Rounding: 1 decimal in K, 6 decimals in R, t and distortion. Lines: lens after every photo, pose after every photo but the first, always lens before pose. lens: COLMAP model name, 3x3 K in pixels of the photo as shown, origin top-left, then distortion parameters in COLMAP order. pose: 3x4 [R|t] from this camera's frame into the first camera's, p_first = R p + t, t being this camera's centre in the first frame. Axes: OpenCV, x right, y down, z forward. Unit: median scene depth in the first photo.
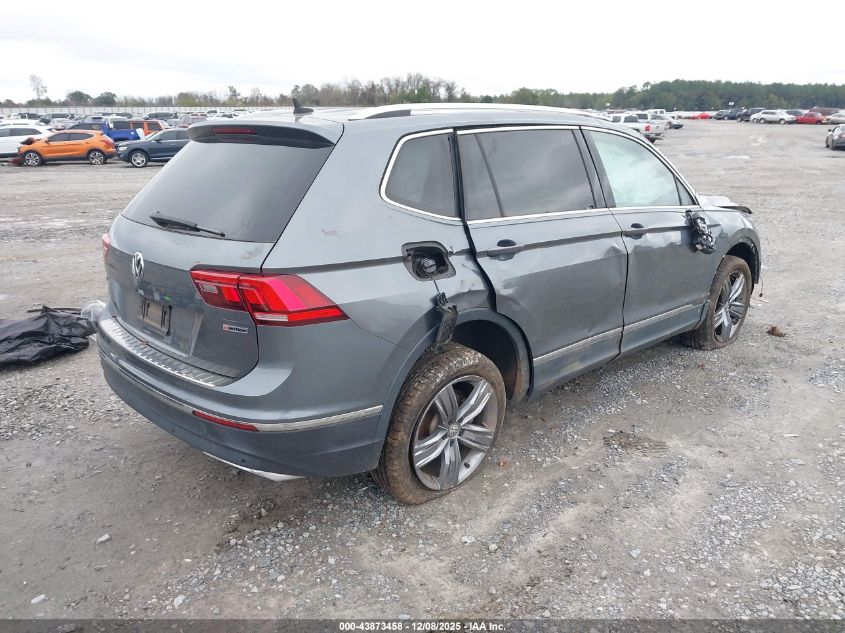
lens RADIAL K [[661.5, 0, 416.6], [0, 661.5, 318.5], [0, 0, 1]] dist [0.029755, -0.031931]
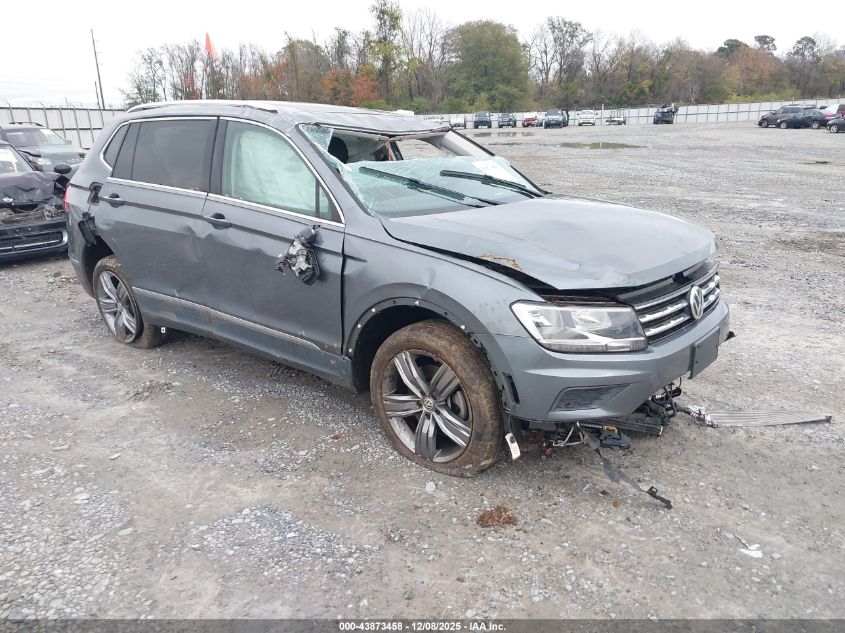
lens RADIAL K [[661.5, 0, 426.1], [0, 661.5, 309.5], [0, 0, 1]] dist [0.029755, -0.031931]
pose [[0.117670, 0.283443, -0.951743, 1.374720], [-0.269118, 0.931639, 0.244183, -0.340057], [0.955892, 0.227398, 0.185906, 1.152929]]
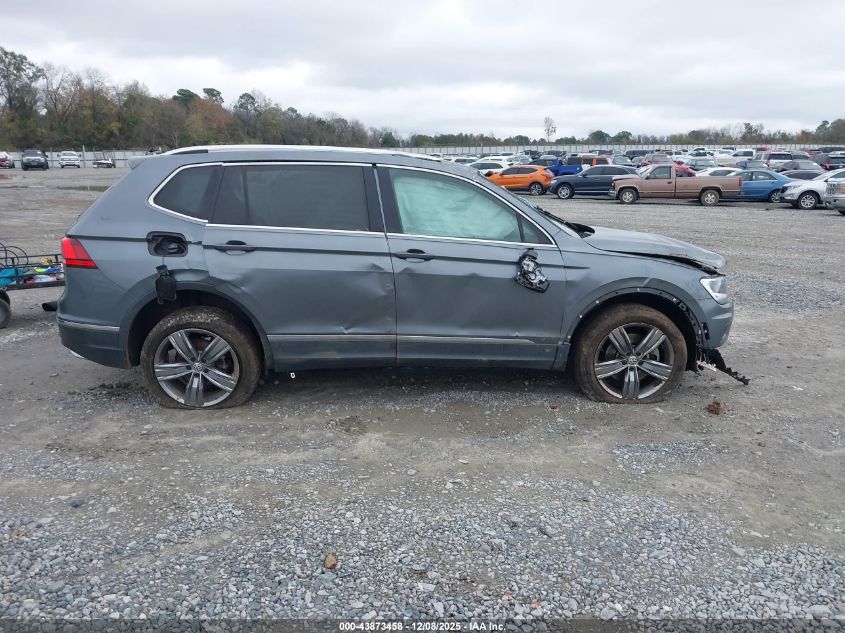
lens RADIAL K [[661.5, 0, 420.0], [0, 661.5, 322.6], [0, 0, 1]] dist [0.029755, -0.031931]
pose [[0.763659, 0.169346, -0.623015, 1.077267], [-0.198126, 0.979895, 0.023499, -0.046066], [0.614468, 0.105490, 0.781857, 0.120948]]
